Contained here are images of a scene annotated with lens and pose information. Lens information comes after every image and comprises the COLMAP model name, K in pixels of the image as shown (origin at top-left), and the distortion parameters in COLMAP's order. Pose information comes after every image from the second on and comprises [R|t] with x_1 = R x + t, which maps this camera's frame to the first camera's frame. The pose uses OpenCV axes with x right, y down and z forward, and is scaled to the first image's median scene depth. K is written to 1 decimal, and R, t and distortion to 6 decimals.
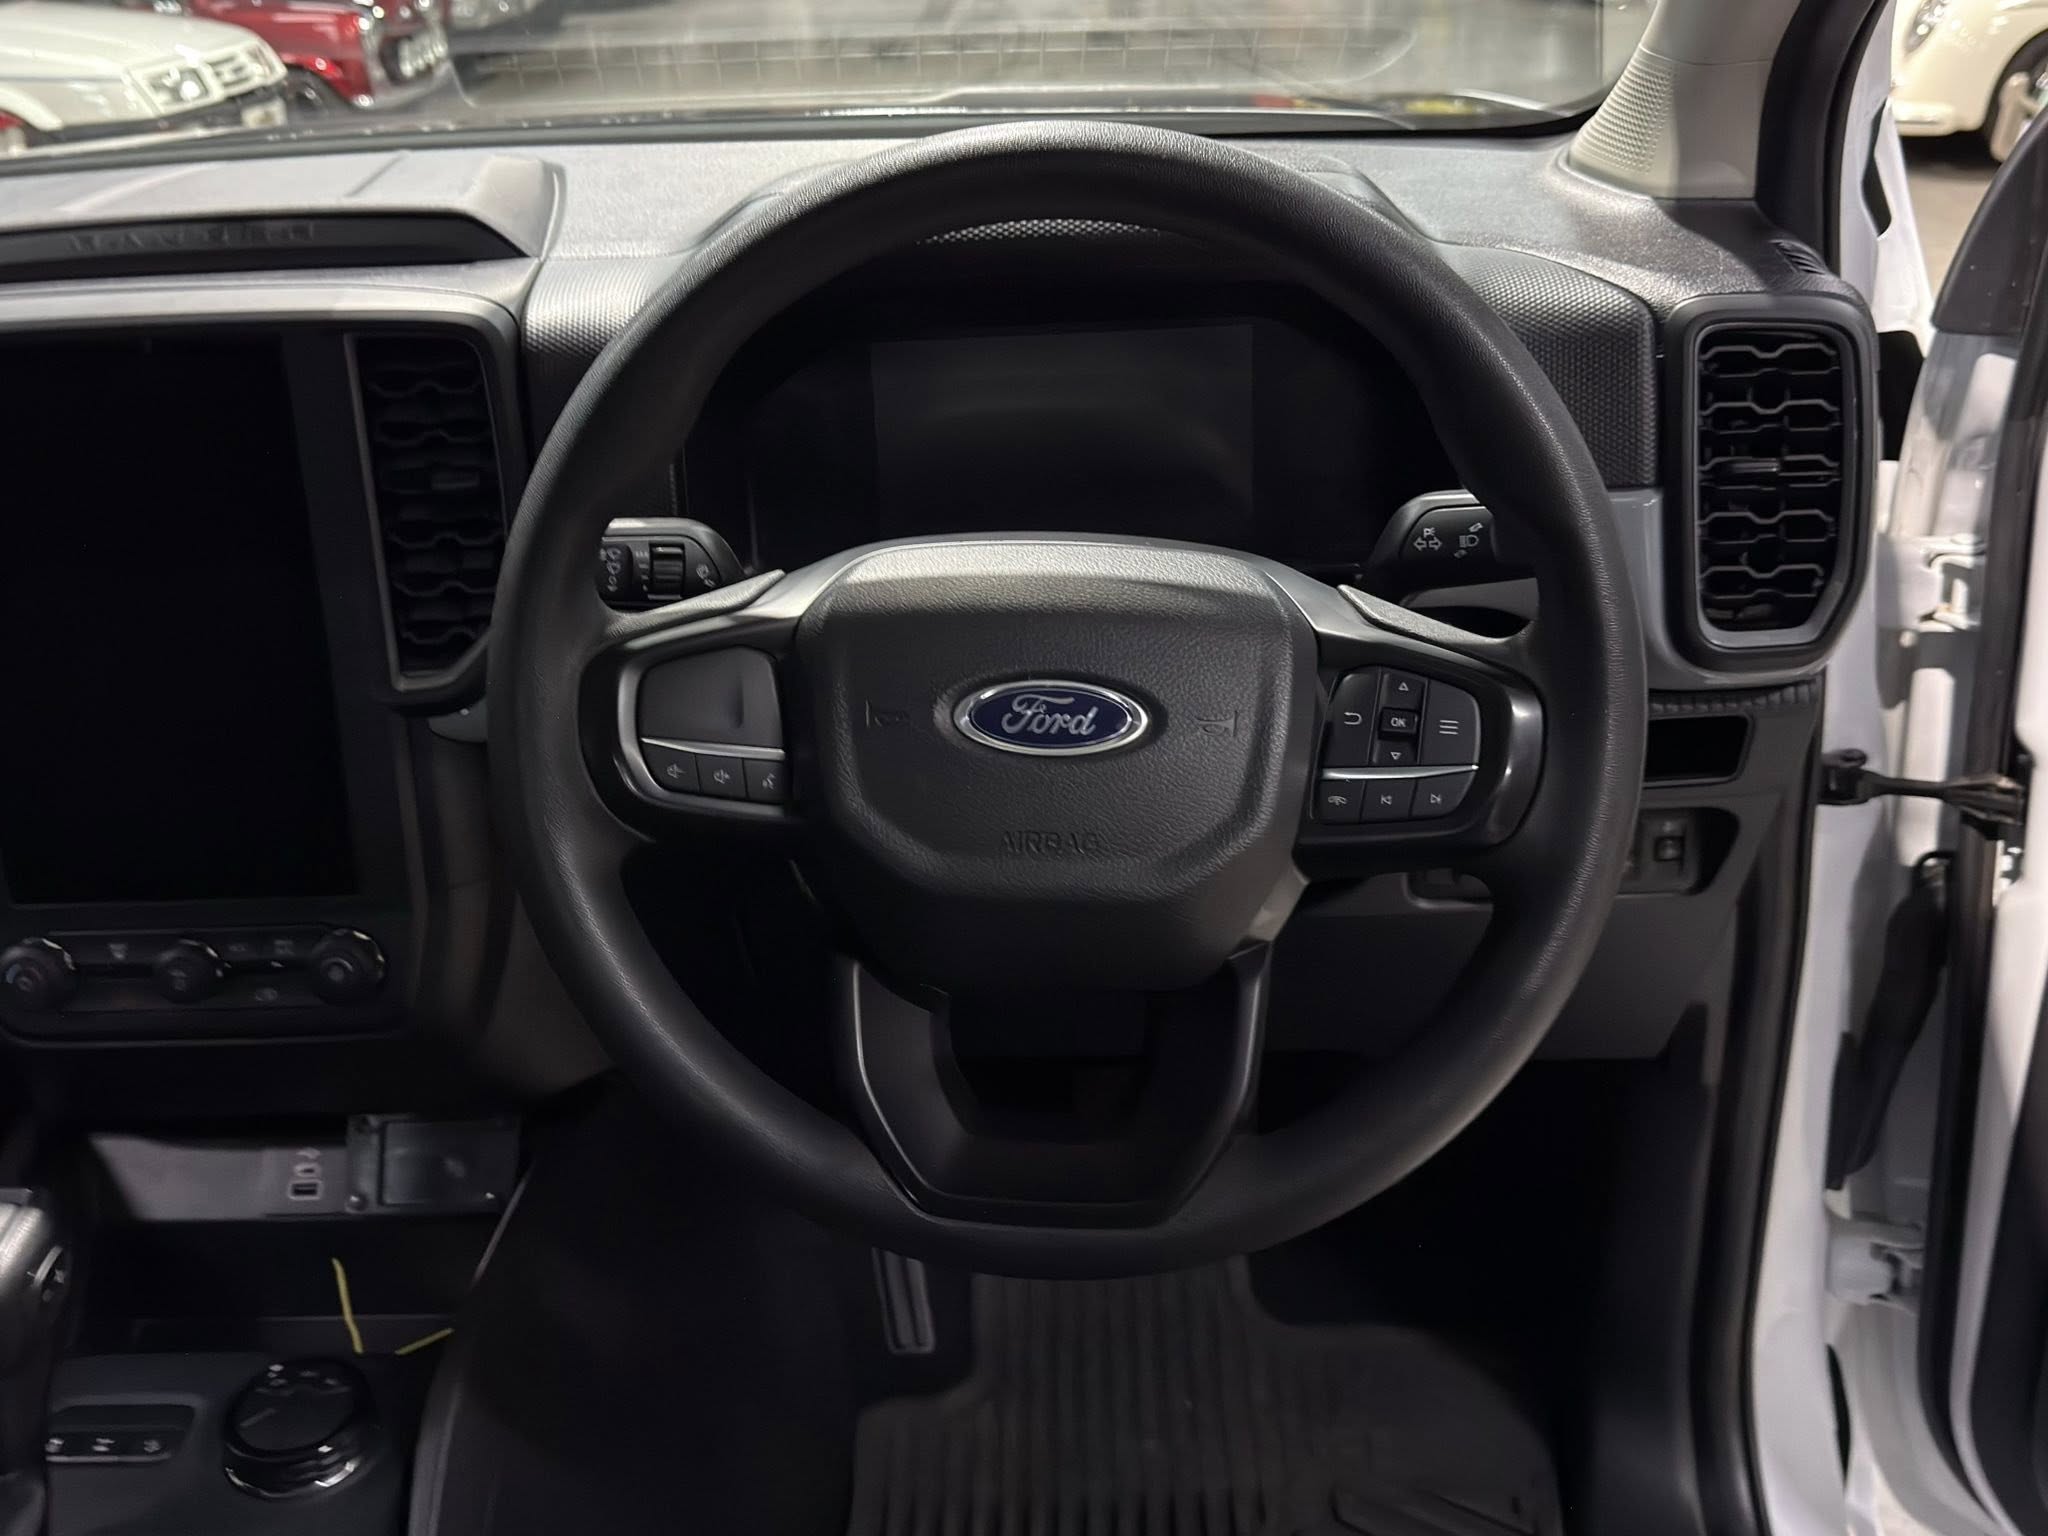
lens RADIAL K [[1962.3, 0, 1055.9], [0, 1962.3, 763.3], [0, 0, 1]] dist [-0.006114, -0.110886]
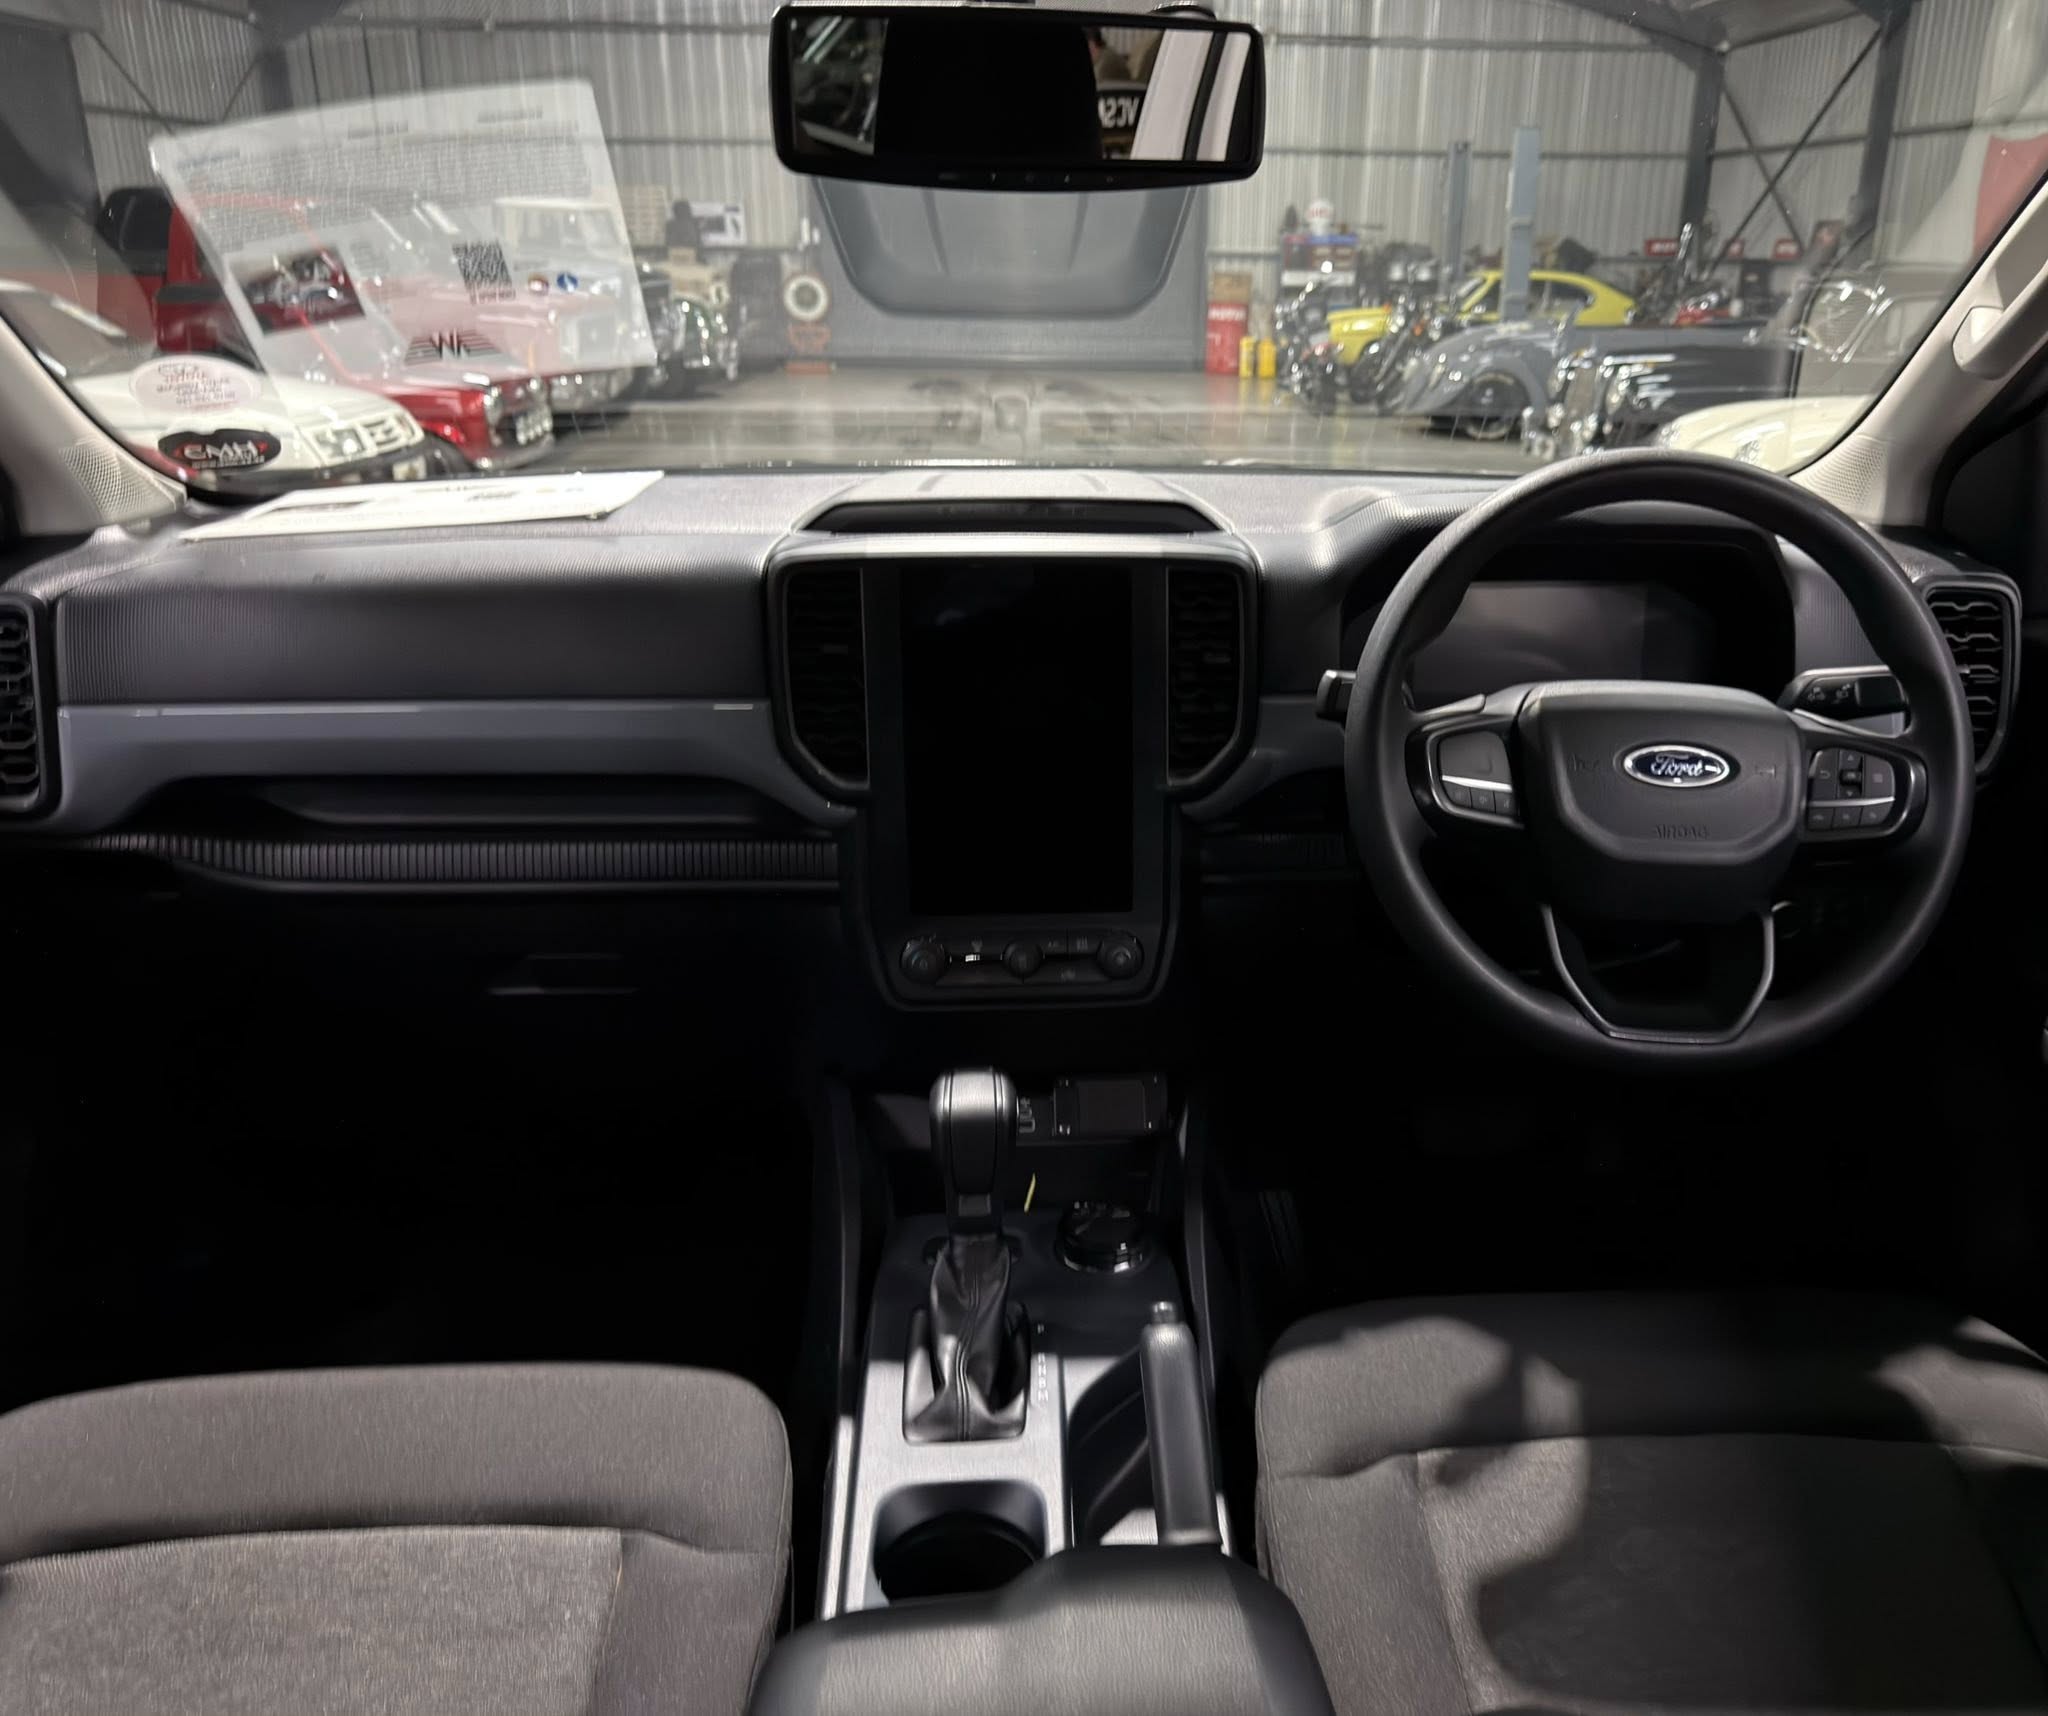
lens RADIAL K [[1656.4, 0, 1155.5], [0, 1656.4, 867.2], [0, 0, 1]] dist [-0.008155, -0.009476]
pose [[0.997376, 0.016054, 0.070600, -0.433476], [-0.008868, 0.994852, -0.100951, 0.168379], [-0.071857, 0.100060, 0.992383, -0.360416]]
